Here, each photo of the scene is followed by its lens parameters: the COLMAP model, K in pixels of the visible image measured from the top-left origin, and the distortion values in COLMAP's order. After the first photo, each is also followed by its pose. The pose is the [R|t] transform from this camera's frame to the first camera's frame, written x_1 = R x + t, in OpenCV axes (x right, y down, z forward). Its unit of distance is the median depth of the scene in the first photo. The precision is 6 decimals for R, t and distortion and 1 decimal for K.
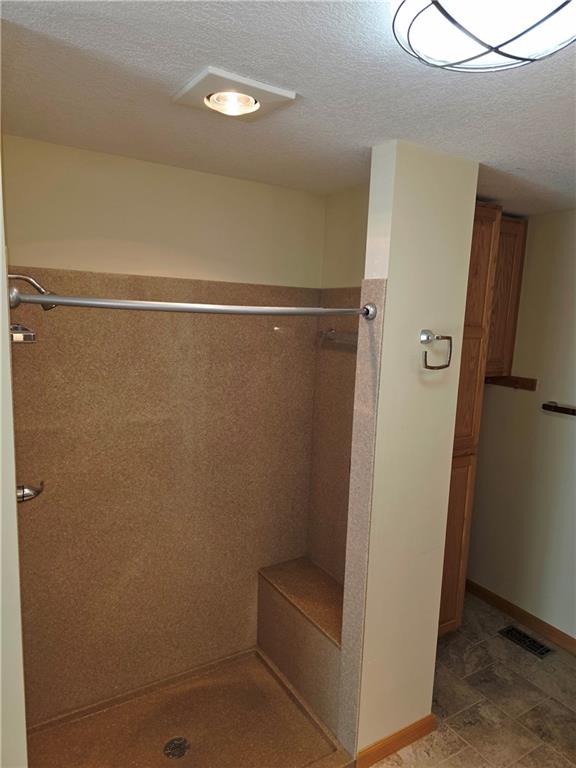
lens RADIAL K [[513.2, 0, 284.7], [0, 513.2, 391.5], [0, 0, 1]] dist [0.040451, -0.010690]
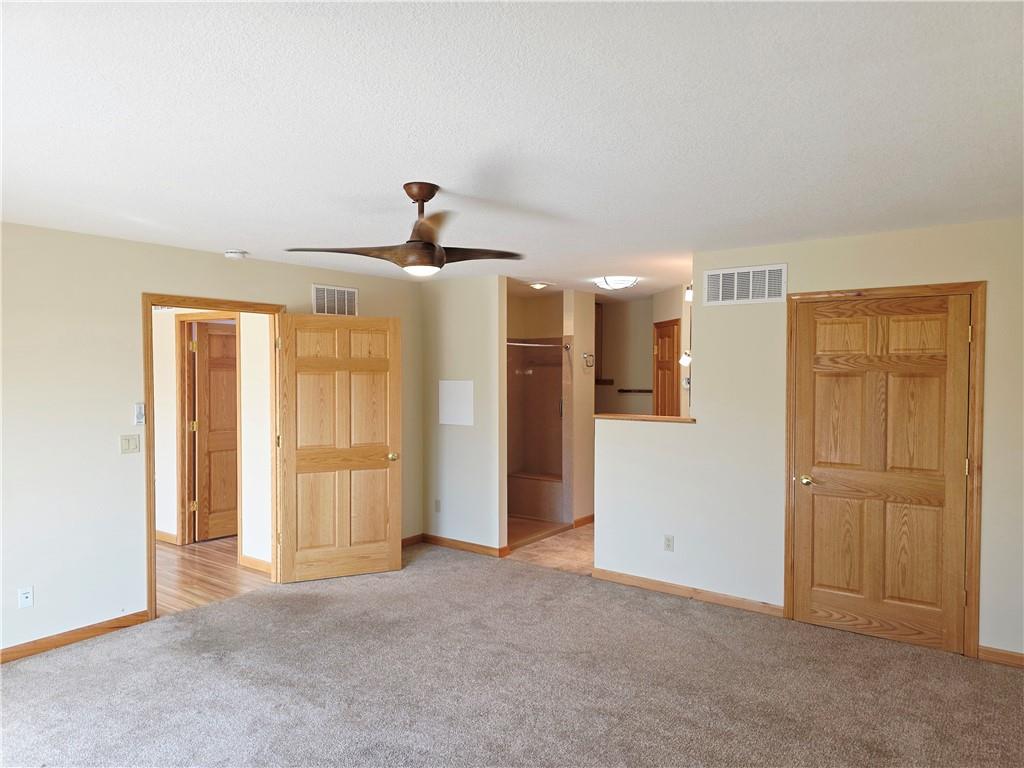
lens RADIAL K [[684.3, 0, 513.3], [0, 684.3, 381.4], [0, 0, 1]] dist [0.040451, -0.010690]
pose [[0.928230, -0.038302, 0.370029, -1.441756], [0.085018, 0.990203, -0.110773, 0.403795], [-0.362161, 0.134282, 0.922392, -2.216244]]
